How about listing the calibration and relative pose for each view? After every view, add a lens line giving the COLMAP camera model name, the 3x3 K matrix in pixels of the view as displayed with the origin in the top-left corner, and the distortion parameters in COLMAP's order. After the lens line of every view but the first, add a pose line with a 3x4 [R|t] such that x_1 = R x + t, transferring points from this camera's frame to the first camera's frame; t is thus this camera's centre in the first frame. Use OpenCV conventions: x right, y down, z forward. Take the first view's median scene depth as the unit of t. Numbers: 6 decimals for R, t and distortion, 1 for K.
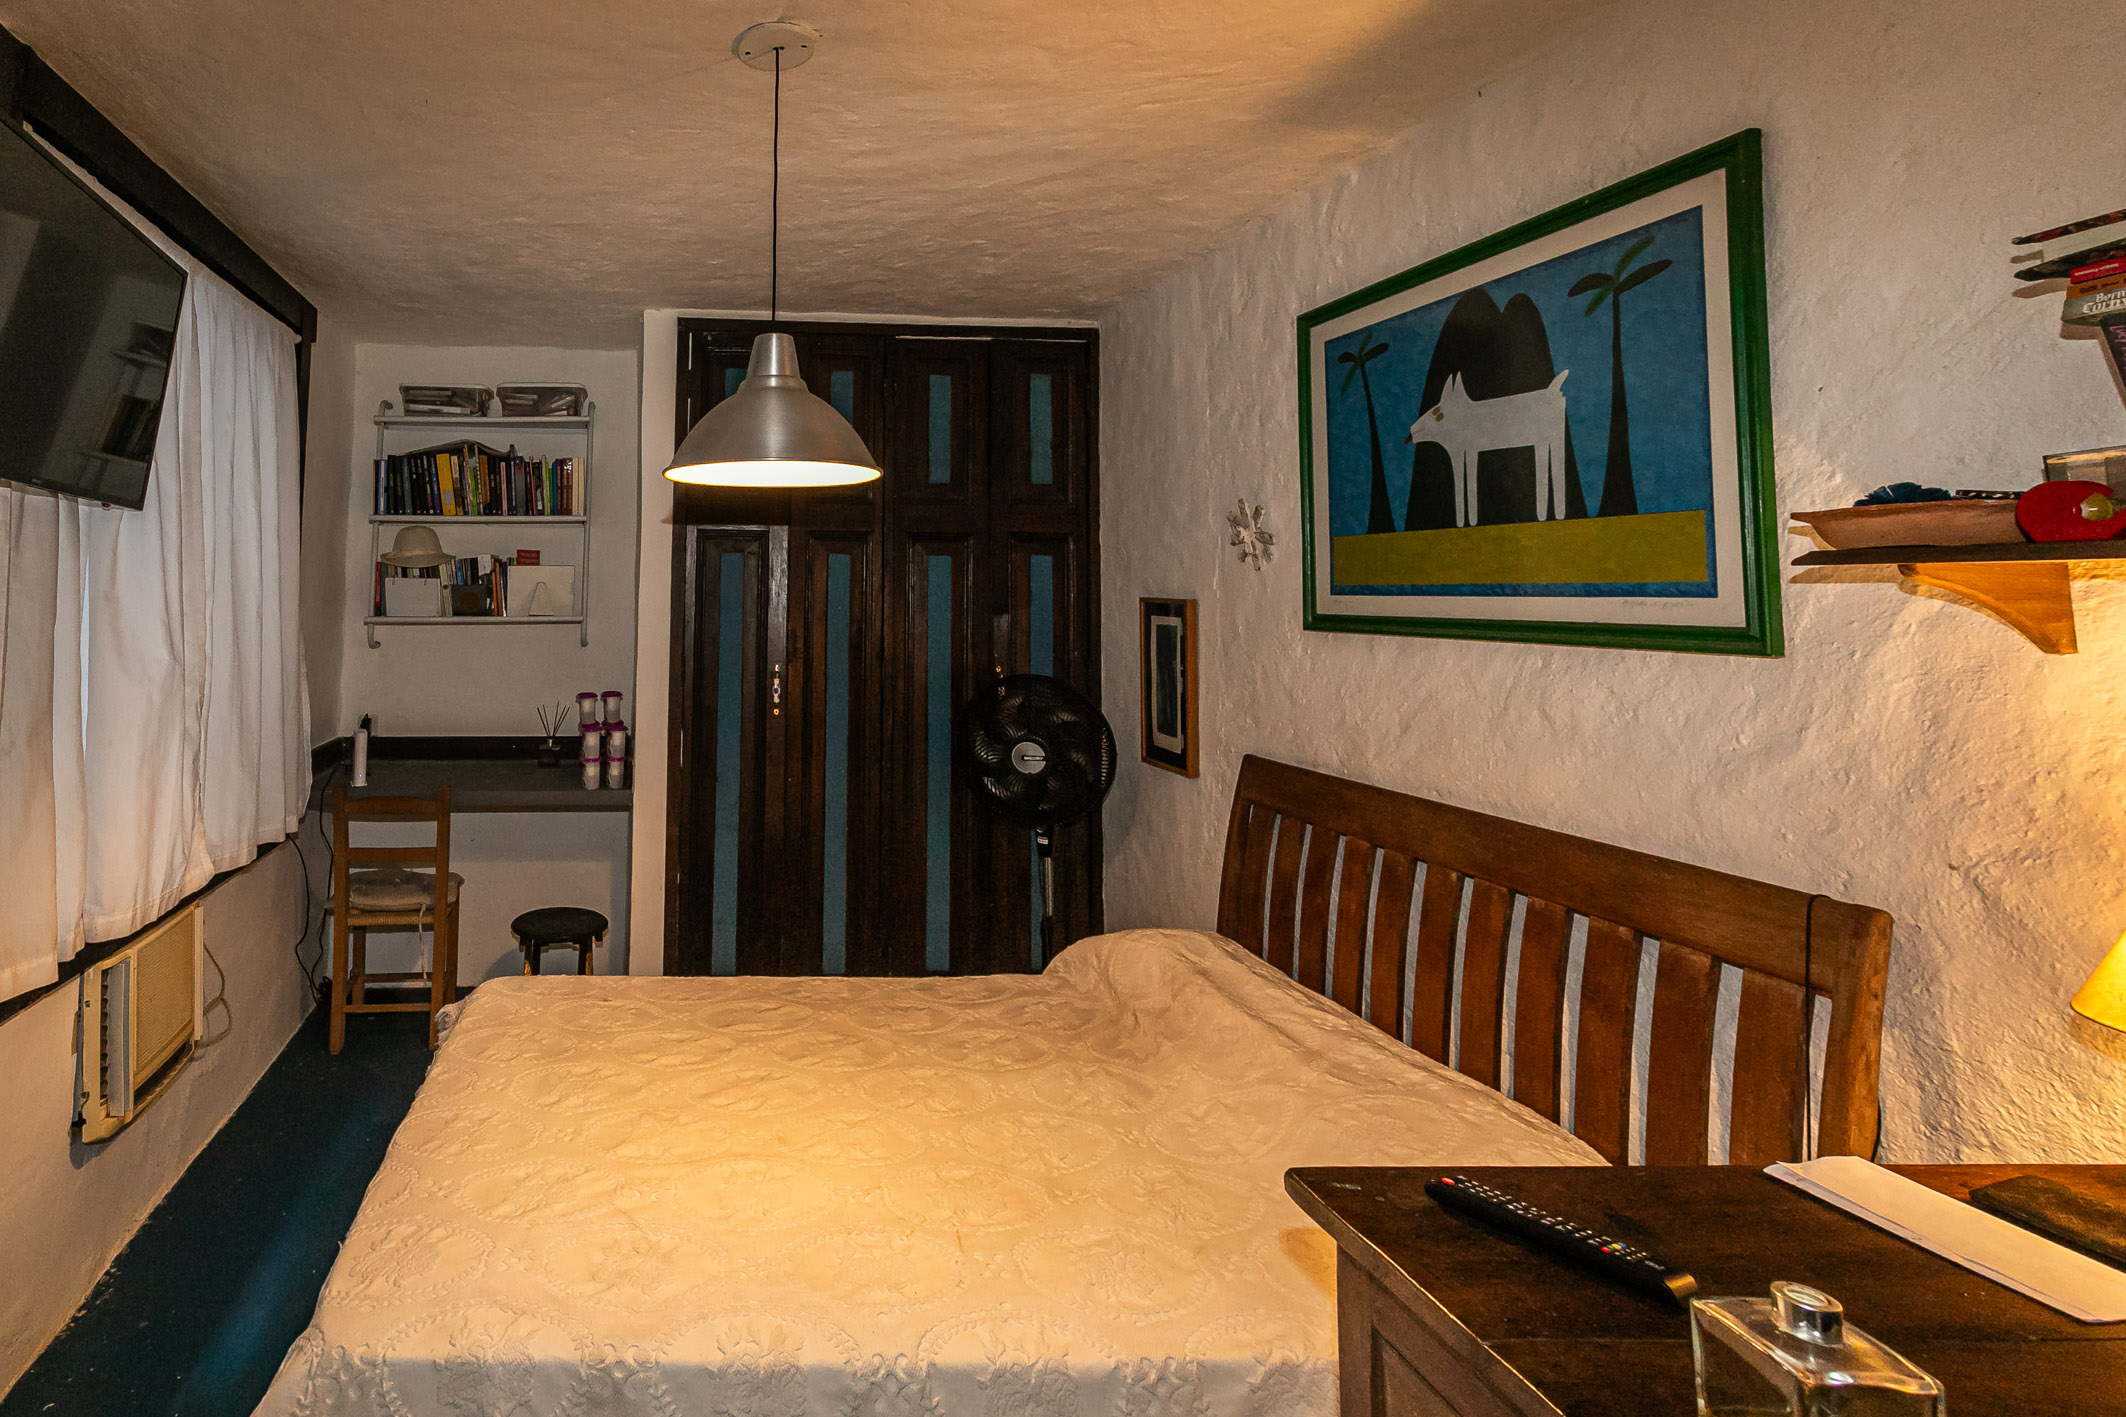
lens RADIAL K [[1079.7, 0, 946.2], [0, 1079.7, 531.4], [0, 0, 1]] dist [0.001940, 0.000821]
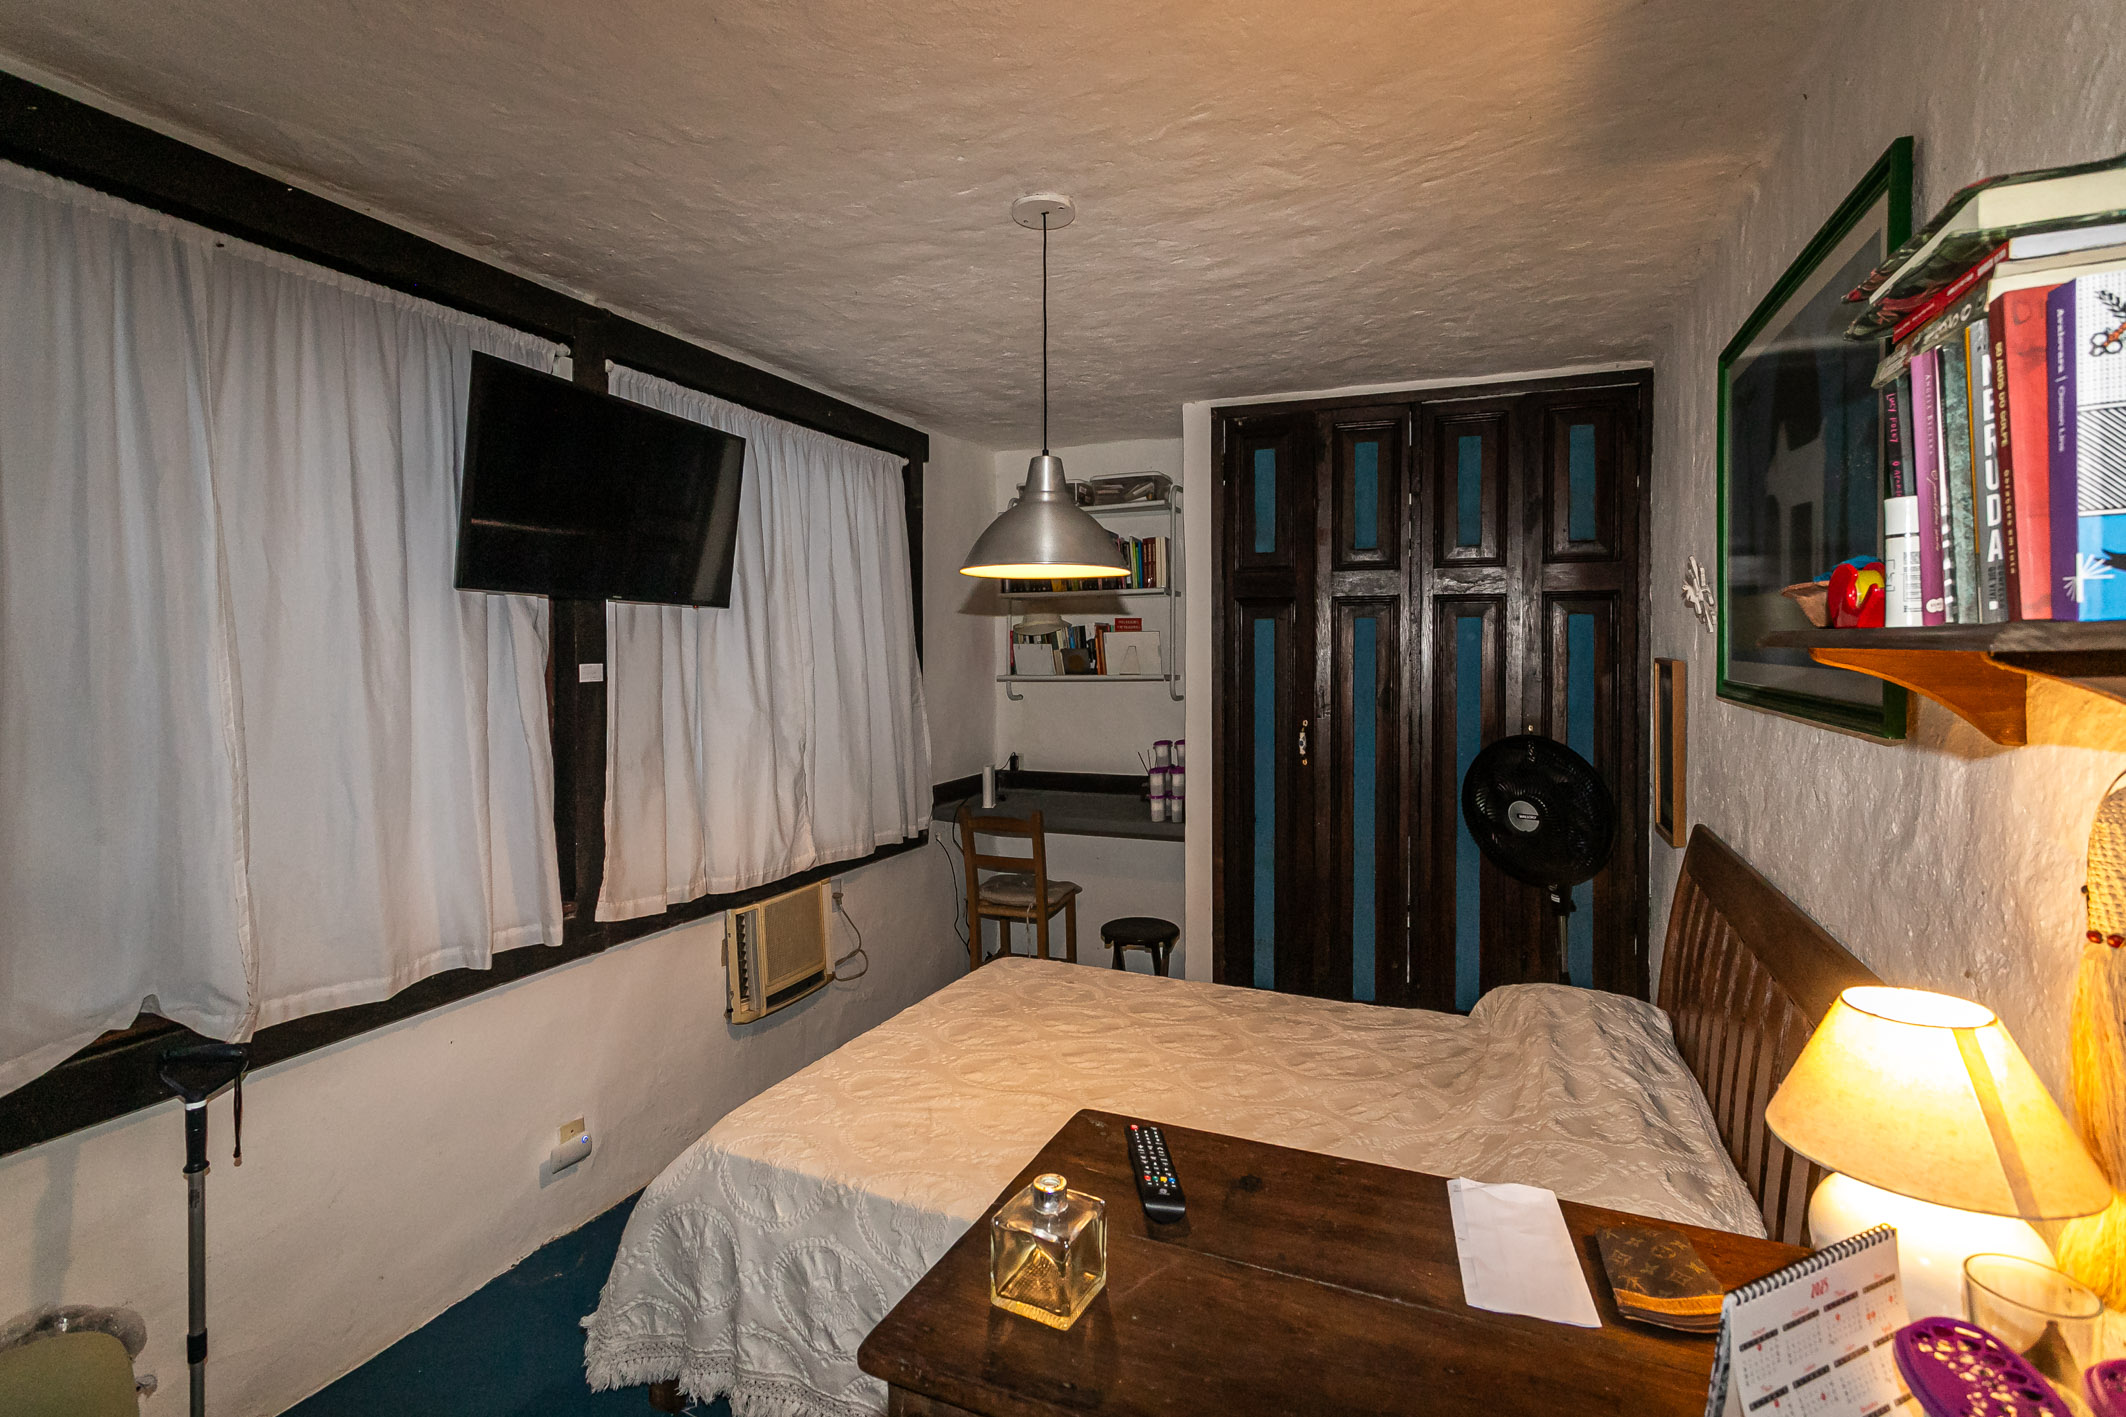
lens RADIAL K [[985.8, 0, 1067.0], [0, 985.8, 682.0], [0, 0, 1]] dist [0.003814, 0.000562]
pose [[0.906813, 0.002680, -0.421524, 0.273528], [0.033627, 0.996333, 0.078676, -0.011974], [0.420189, -0.085519, 0.903398, -0.023925]]
